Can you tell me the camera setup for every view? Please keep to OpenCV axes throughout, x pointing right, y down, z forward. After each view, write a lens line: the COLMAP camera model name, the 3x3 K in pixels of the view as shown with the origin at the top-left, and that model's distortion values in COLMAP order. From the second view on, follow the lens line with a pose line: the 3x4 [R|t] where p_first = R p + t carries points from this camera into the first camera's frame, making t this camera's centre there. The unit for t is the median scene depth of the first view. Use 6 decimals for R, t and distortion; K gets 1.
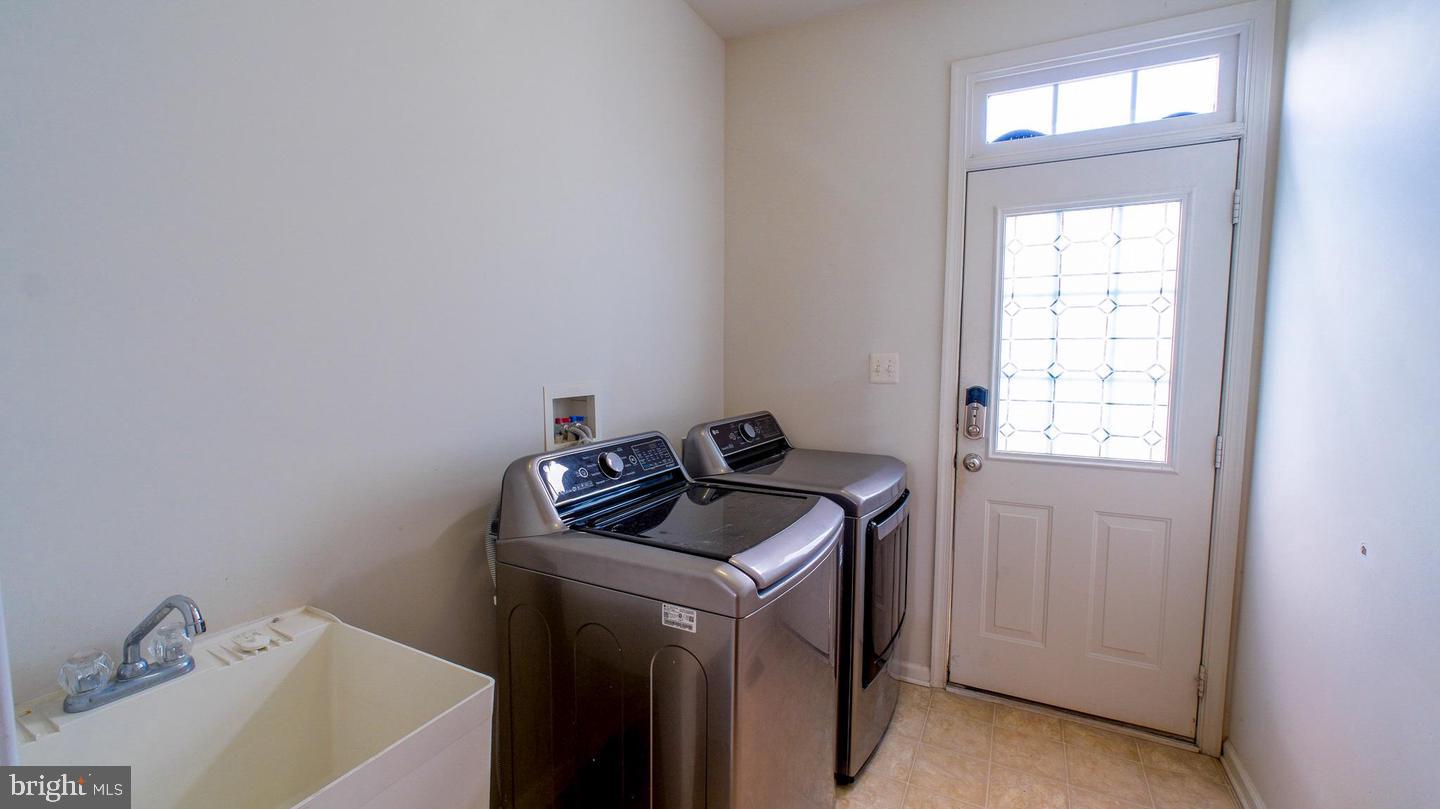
lens RADIAL K [[592.1, 0, 720.0], [0, 592.1, 404.5], [0, 0, 1]] dist [-0.011948, -0.000256]
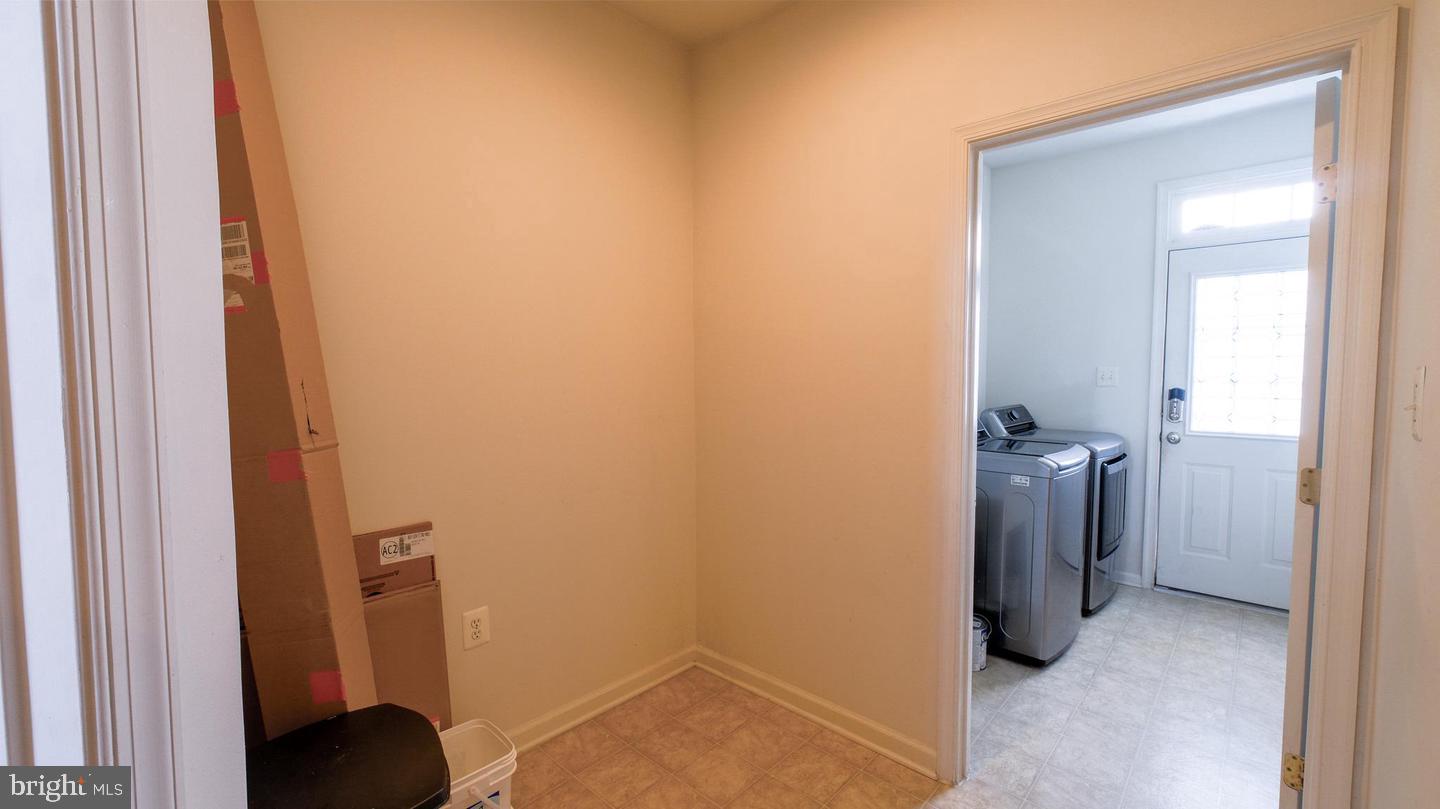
lens RADIAL K [[592.1, 0, 720.0], [0, 592.1, 404.5], [0, 0, 1]] dist [-0.011948, -0.000256]
pose [[0.962960, 0.011150, -0.269415, -0.305208], [-0.018934, 0.999475, -0.026310, 0.077235], [0.268980, 0.030437, 0.962665, -0.813041]]
